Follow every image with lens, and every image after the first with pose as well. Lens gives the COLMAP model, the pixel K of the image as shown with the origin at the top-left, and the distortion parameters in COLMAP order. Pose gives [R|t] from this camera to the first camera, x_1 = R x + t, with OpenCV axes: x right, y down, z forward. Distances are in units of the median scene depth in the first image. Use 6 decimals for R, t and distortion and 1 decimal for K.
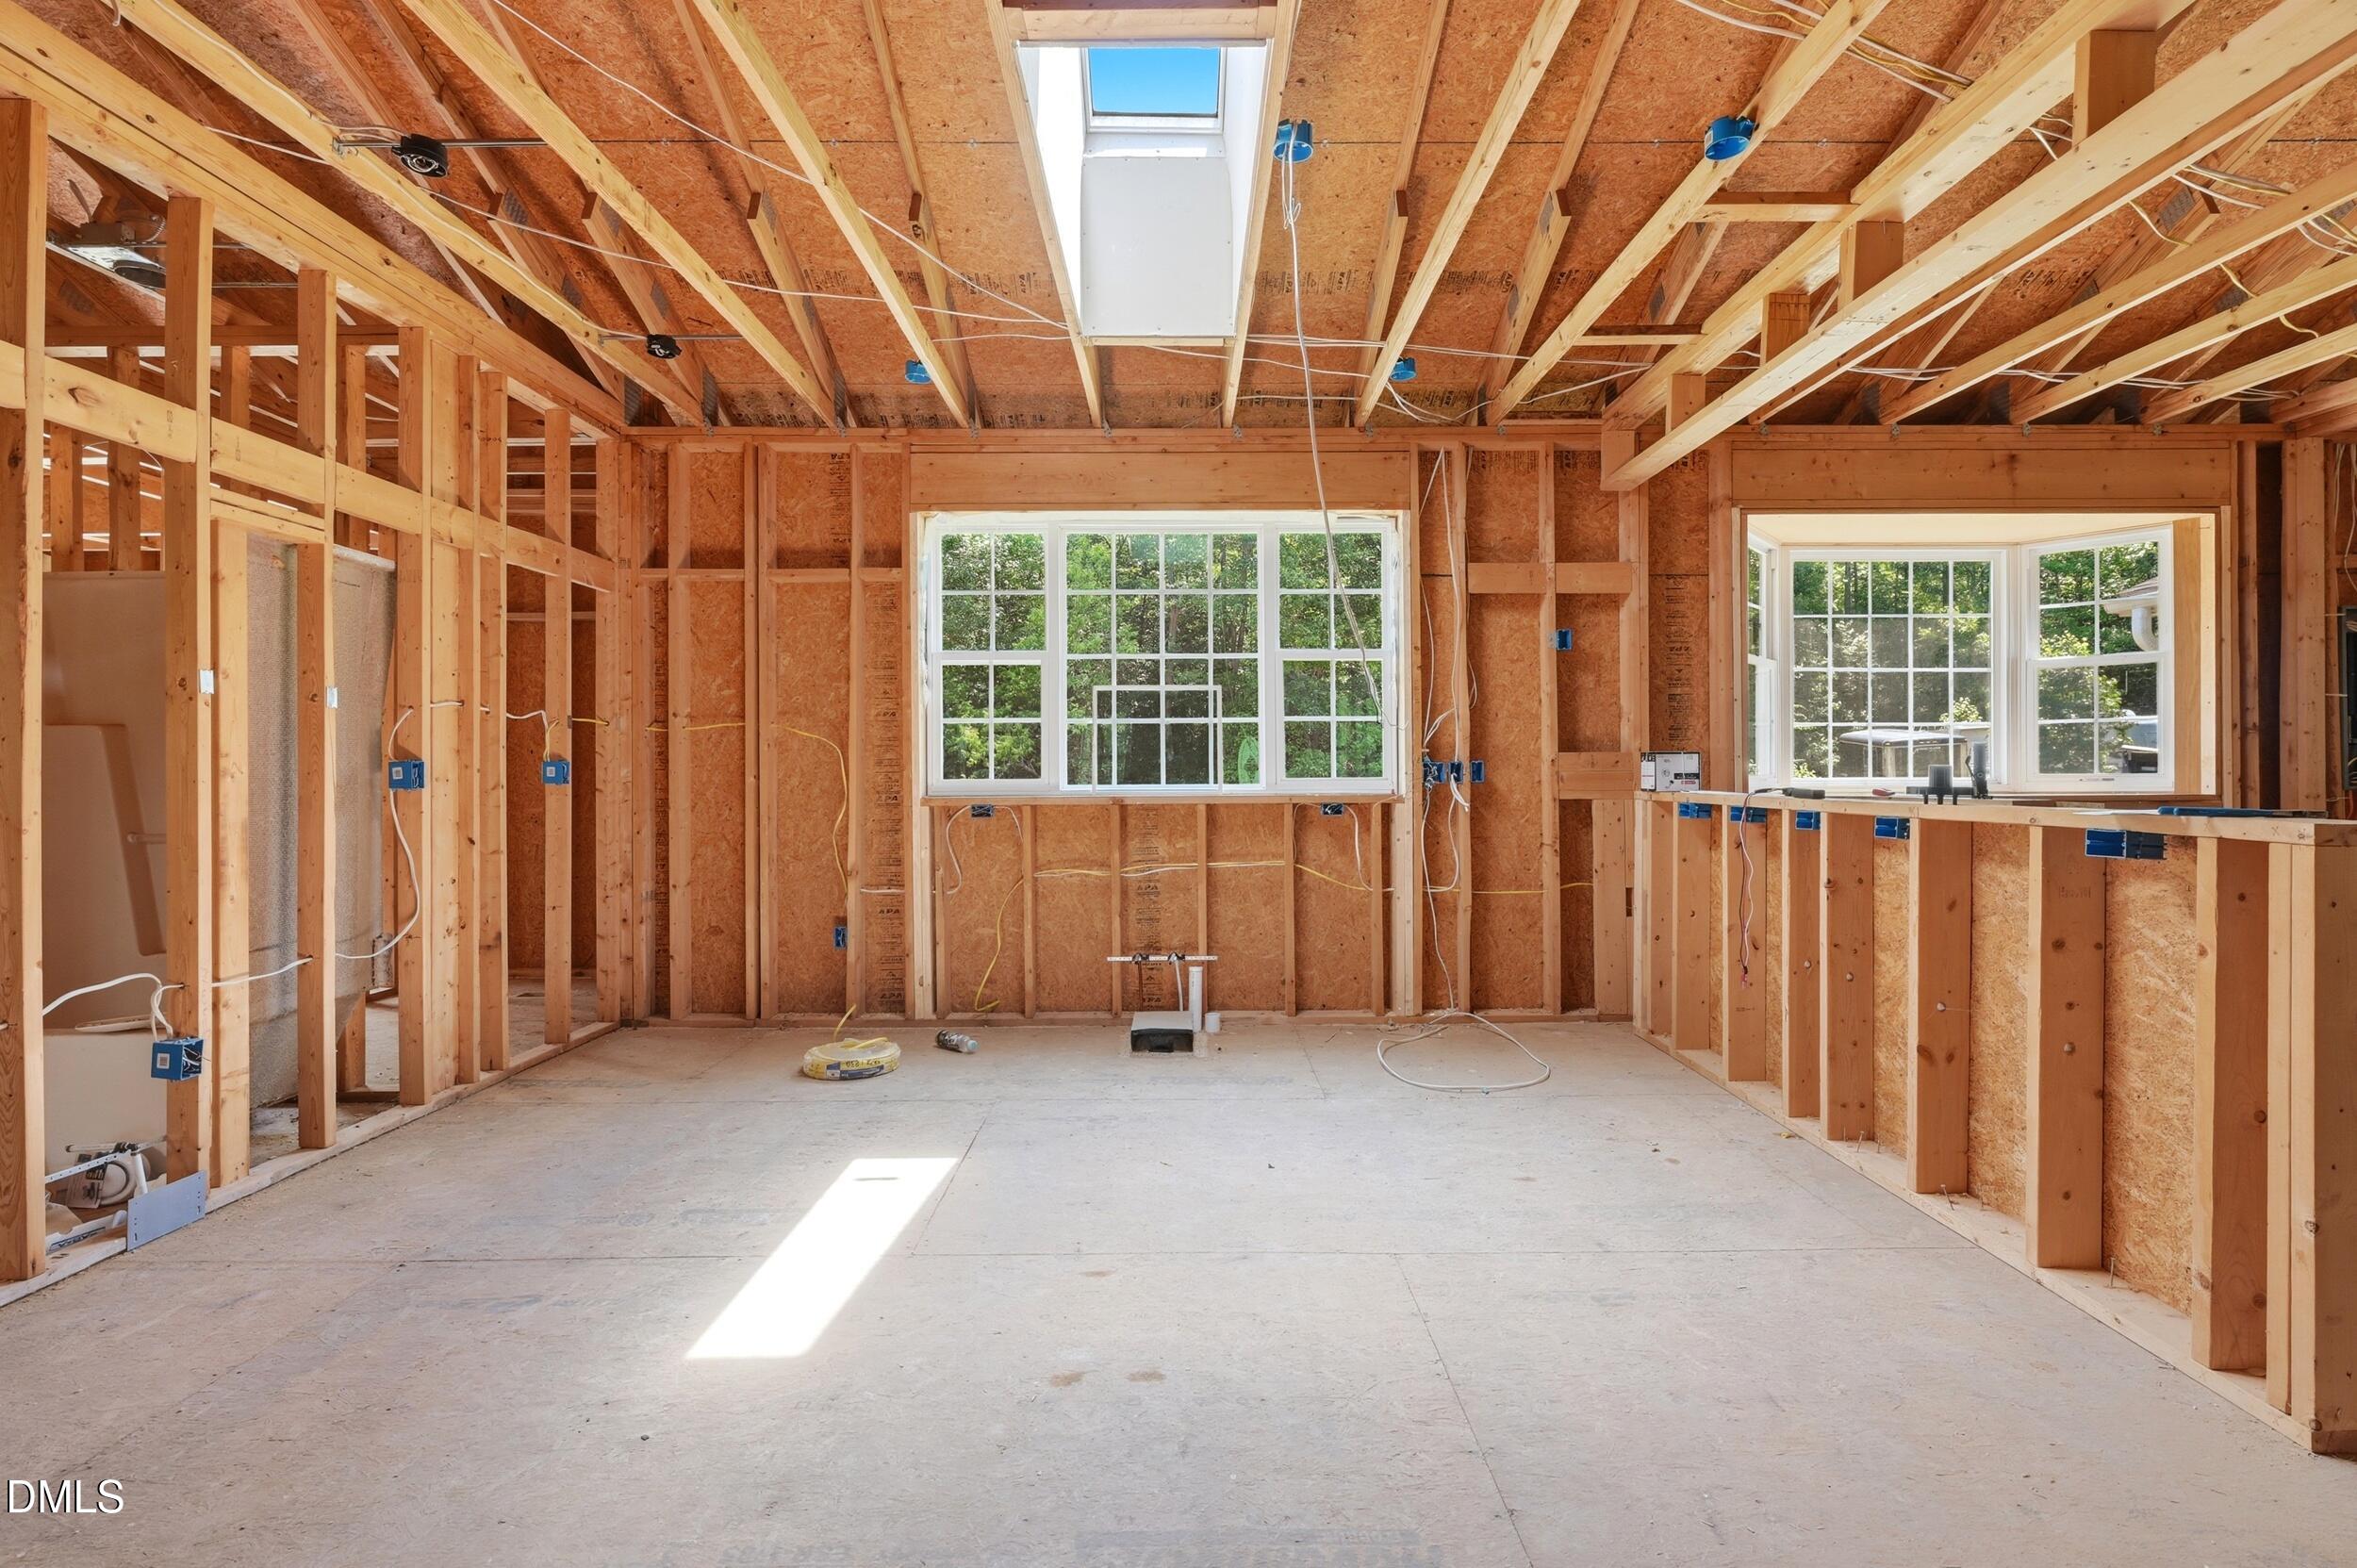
lens RADIAL K [[1045.5, 0, 1174.1], [0, 1045.5, 774.3], [0, 0, 1]] dist [-0.003492, 0.000717]
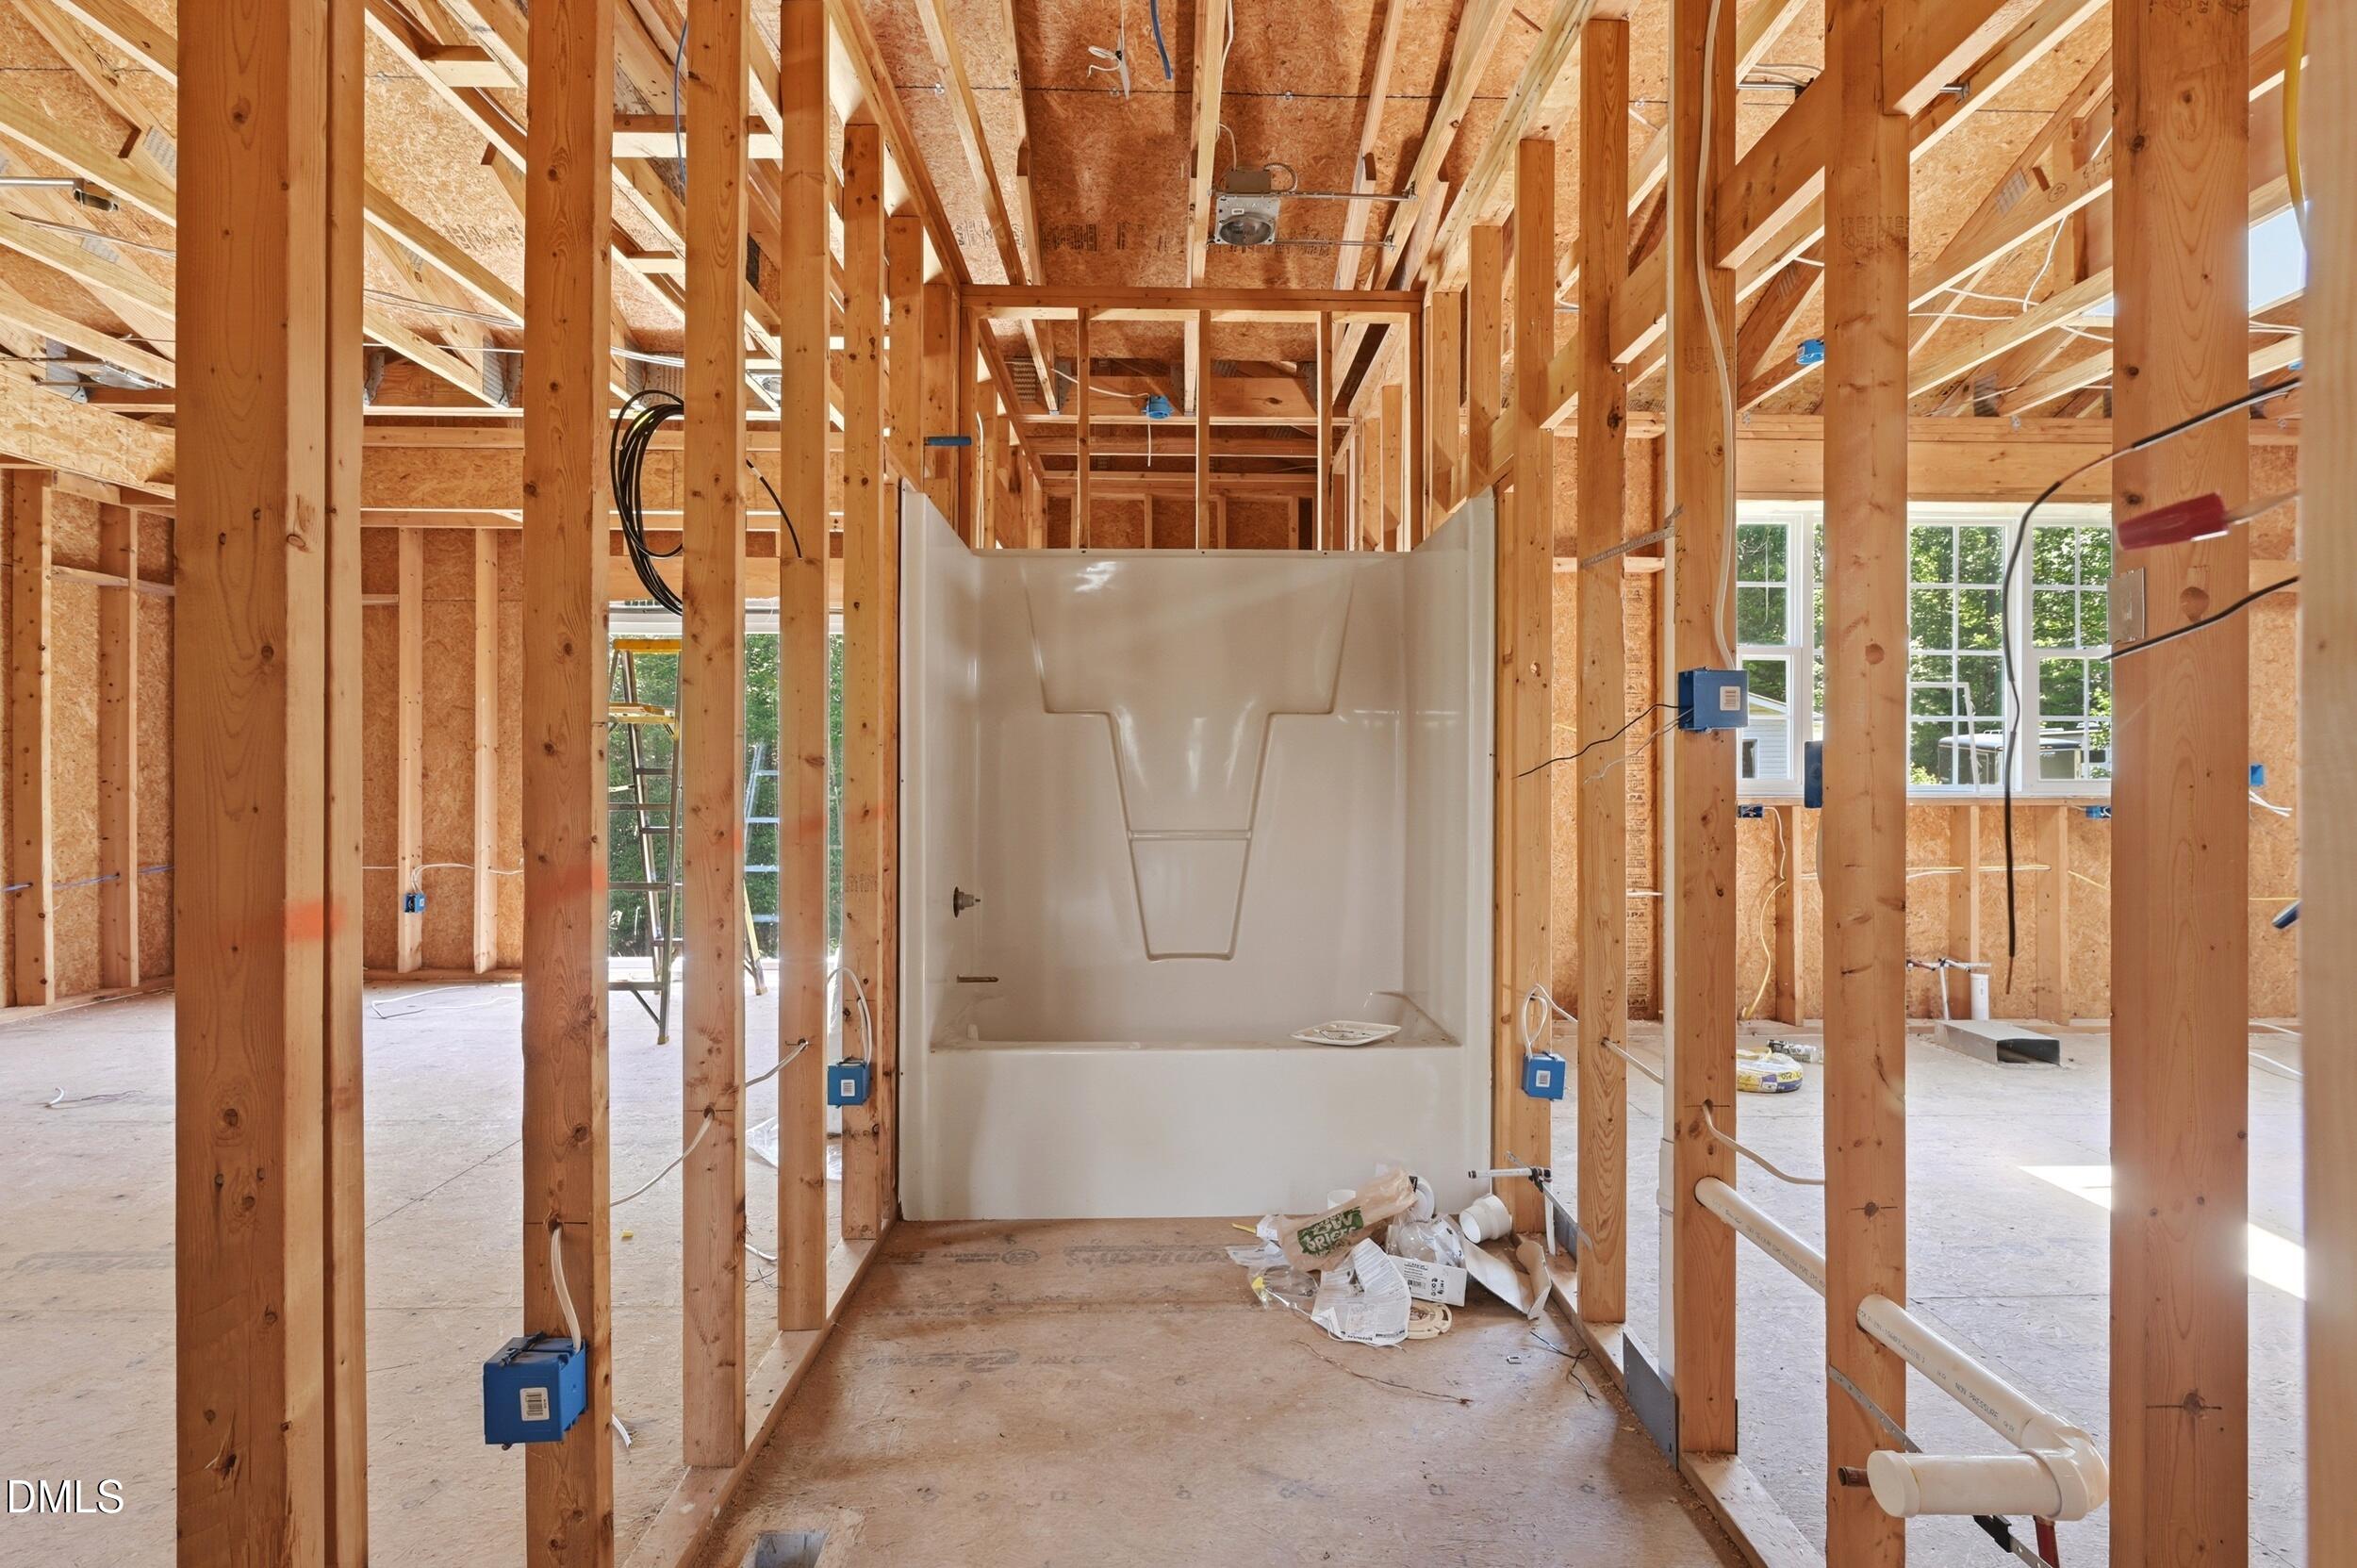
lens RADIAL K [[1045.5, 0, 1182.3], [0, 1045.5, 775.4], [0, 0, 1]] dist [-0.003492, 0.000717]
pose [[0.999841, 0.009074, 0.015367, -0.710605], [-0.009116, 0.999955, 0.002676, 0.004508], [-0.015342, -0.002816, 0.999878, 0.046144]]
